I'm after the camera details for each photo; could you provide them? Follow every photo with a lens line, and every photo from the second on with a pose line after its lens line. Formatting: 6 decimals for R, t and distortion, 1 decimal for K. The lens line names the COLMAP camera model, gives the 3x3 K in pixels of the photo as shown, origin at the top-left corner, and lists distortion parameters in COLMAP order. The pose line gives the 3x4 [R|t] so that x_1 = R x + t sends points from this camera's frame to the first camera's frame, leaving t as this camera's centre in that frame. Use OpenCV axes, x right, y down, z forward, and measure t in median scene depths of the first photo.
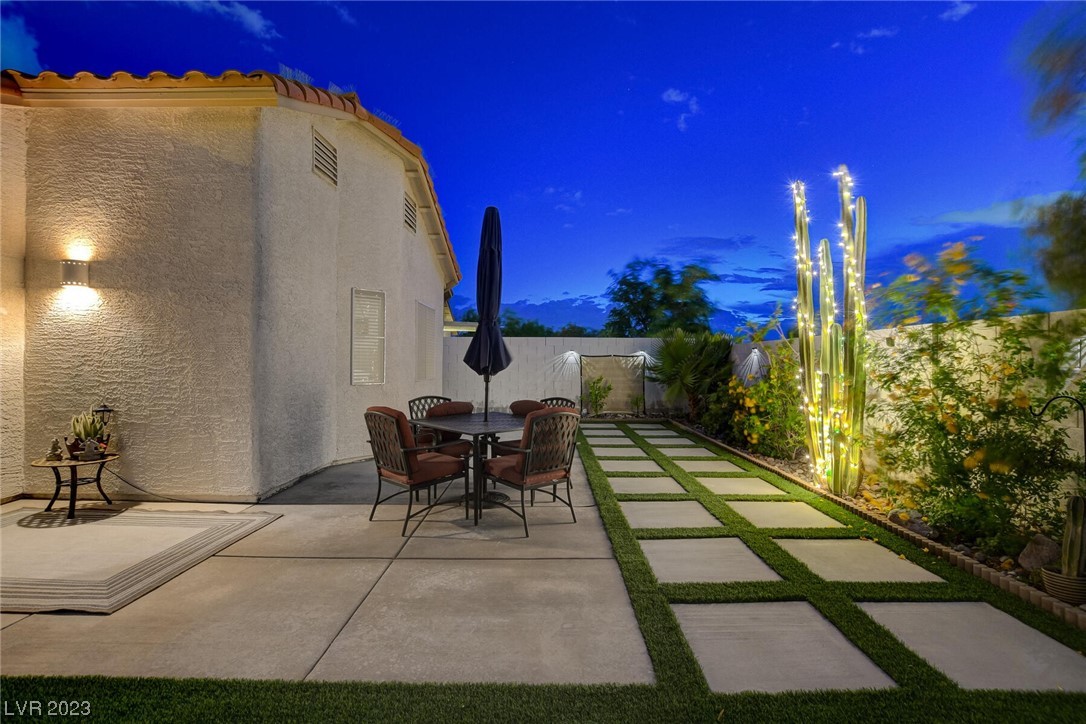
lens RADIAL K [[487.1, 0, 538.2], [0, 487.1, 367.3], [0, 0, 1]] dist [-0.021080, 0.001637]
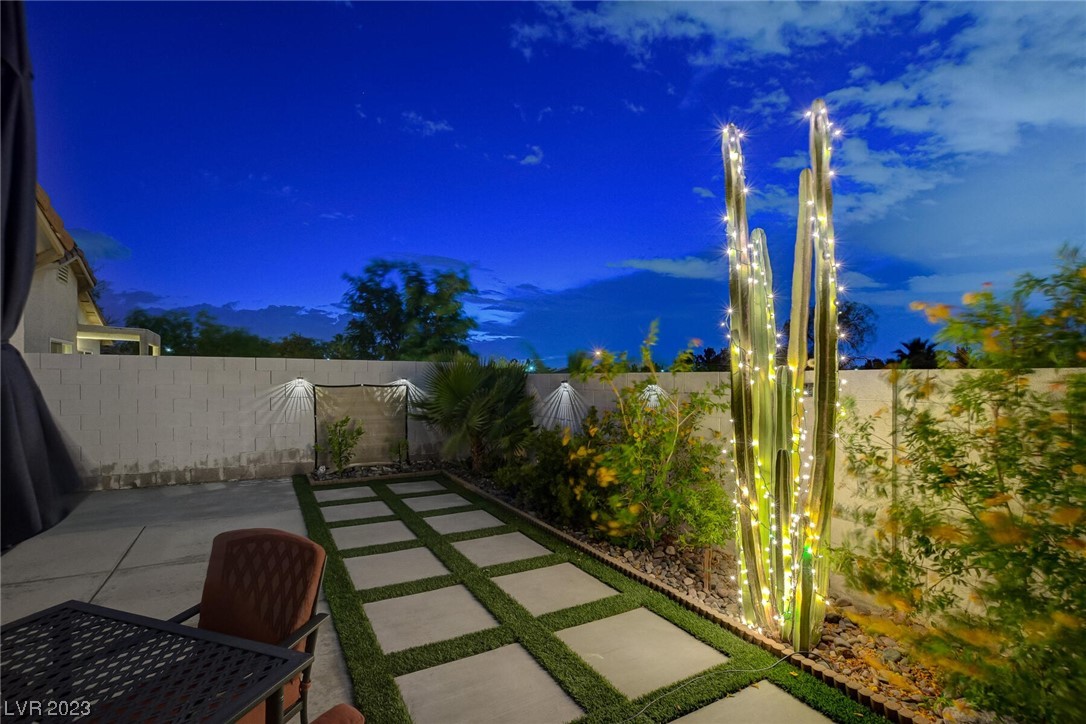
lens RADIAL K [[487.1, 0, 531.3], [0, 487.1, 377.1], [0, 0, 1]] dist [-0.021080, 0.001637]
pose [[0.866160, -0.002570, 0.499761, 0.024976], [0.006089, 0.999967, -0.005410, -0.072028], [-0.499731, 0.007729, 0.866146, 0.606674]]
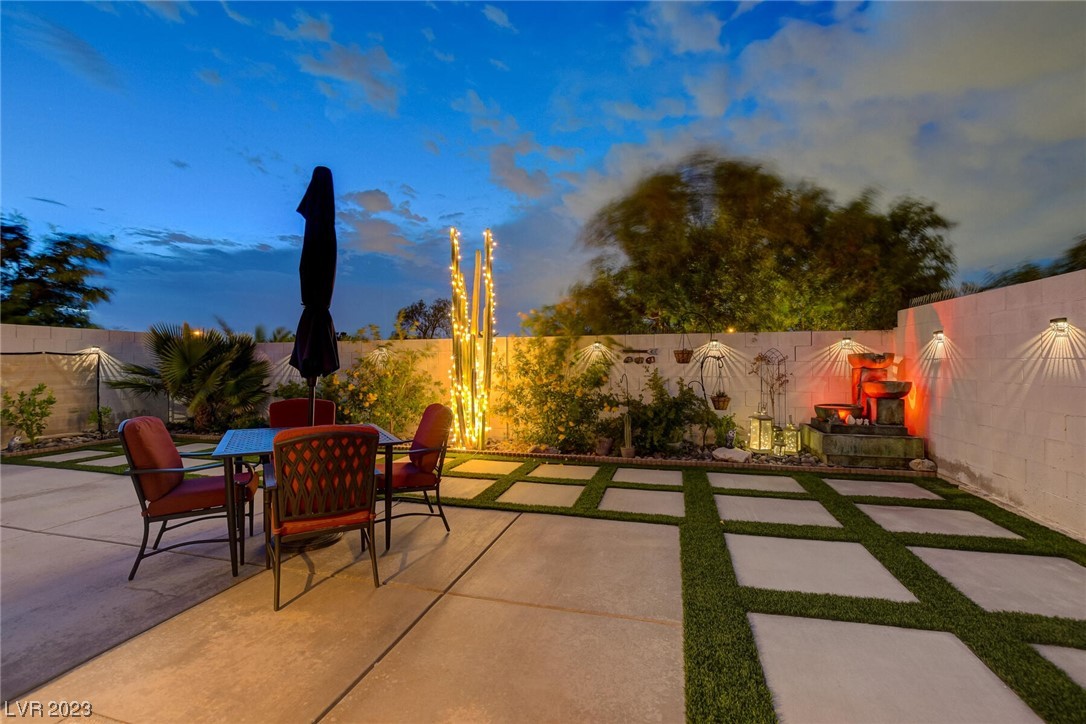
lens RADIAL K [[487.1, 0, 542.4], [0, 487.1, 362.3], [0, 0, 1]] dist [-0.021080, 0.001637]
pose [[0.251218, -0.005166, 0.967917, -0.724167], [0.015049, 0.999886, 0.001430, -0.003637], [-0.967814, 0.014207, 0.251267, 0.417457]]
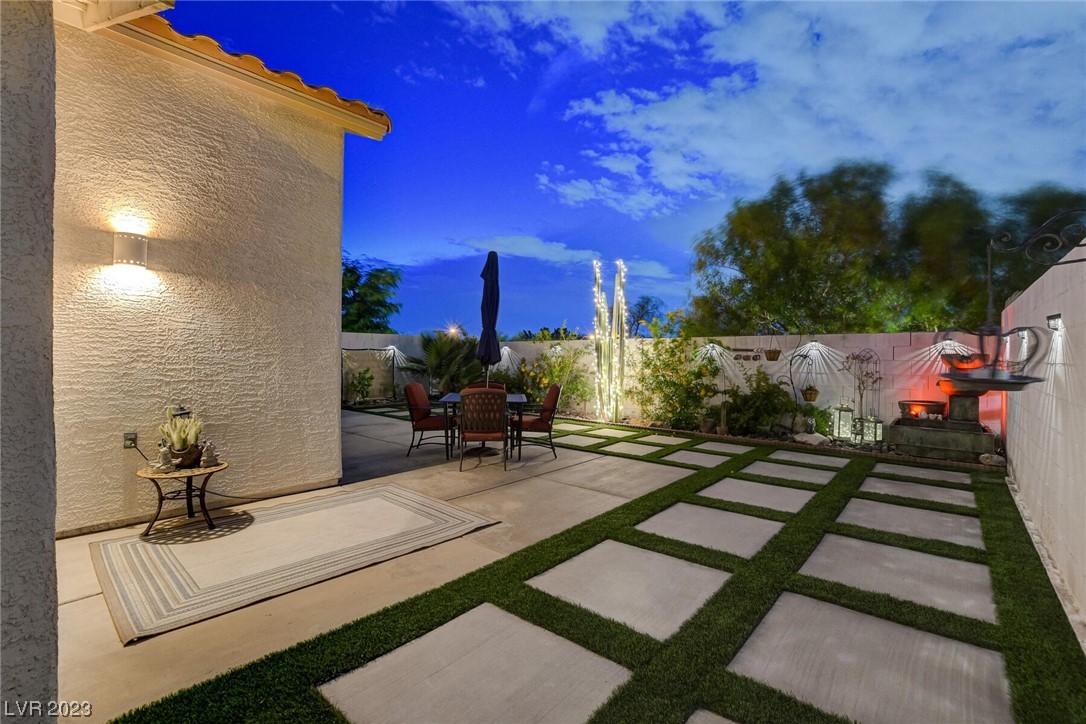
lens RADIAL K [[487.1, 0, 535.0], [0, 487.1, 366.3], [0, 0, 1]] dist [-0.021080, 0.001637]
pose [[0.654943, -0.017209, 0.755482, -1.046450], [0.004480, 0.999812, 0.018890, -0.008604], [-0.755665, -0.008987, 0.654897, -0.059125]]
